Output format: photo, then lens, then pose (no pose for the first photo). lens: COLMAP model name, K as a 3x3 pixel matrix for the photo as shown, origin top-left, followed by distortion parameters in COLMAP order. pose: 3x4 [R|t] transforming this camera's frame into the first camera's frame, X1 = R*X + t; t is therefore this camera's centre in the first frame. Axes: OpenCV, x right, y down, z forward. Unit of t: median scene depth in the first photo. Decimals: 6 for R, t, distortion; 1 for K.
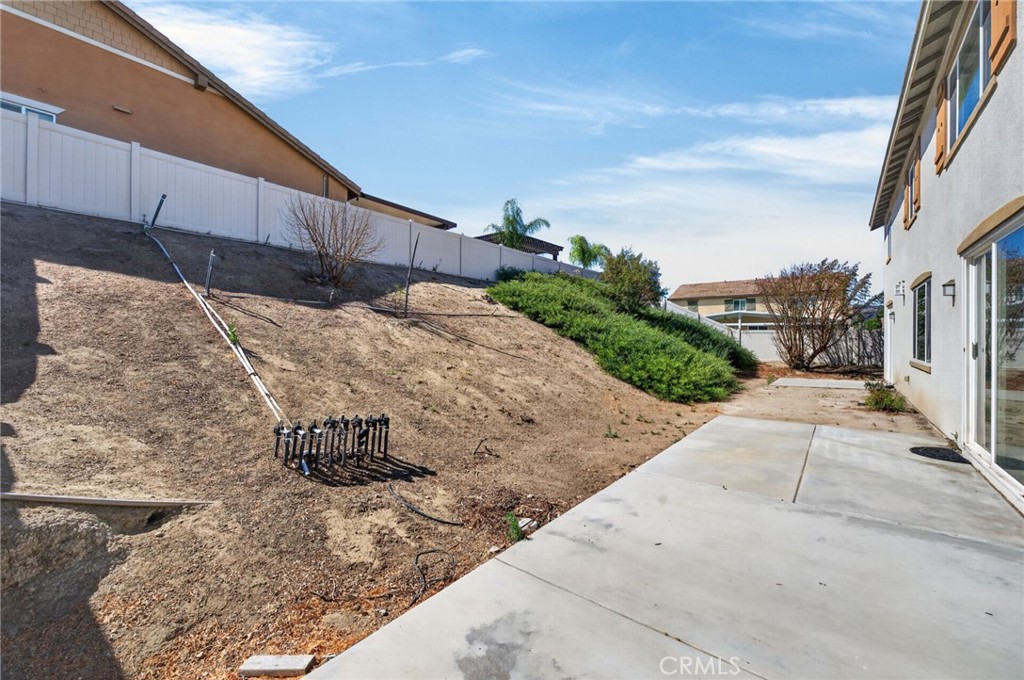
lens RADIAL K [[406.0, 0, 508.9], [0, 406.0, 340.6], [0, 0, 1]] dist [-0.020402, 0.013739]
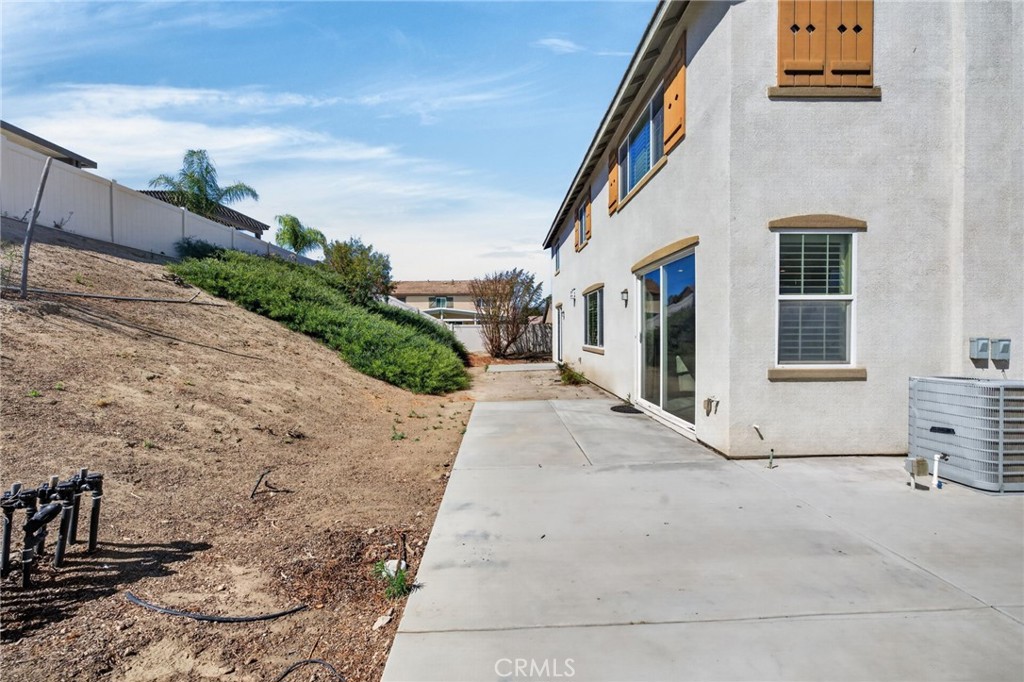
lens RADIAL K [[406.0, 0, 508.9], [0, 406.0, 341.6], [0, 0, 1]] dist [-0.020402, 0.013739]
pose [[0.760476, -0.022297, 0.648983, -0.073850], [0.013084, 0.999734, 0.019016, 0.002069], [-0.649234, -0.005970, 0.760565, 0.072418]]
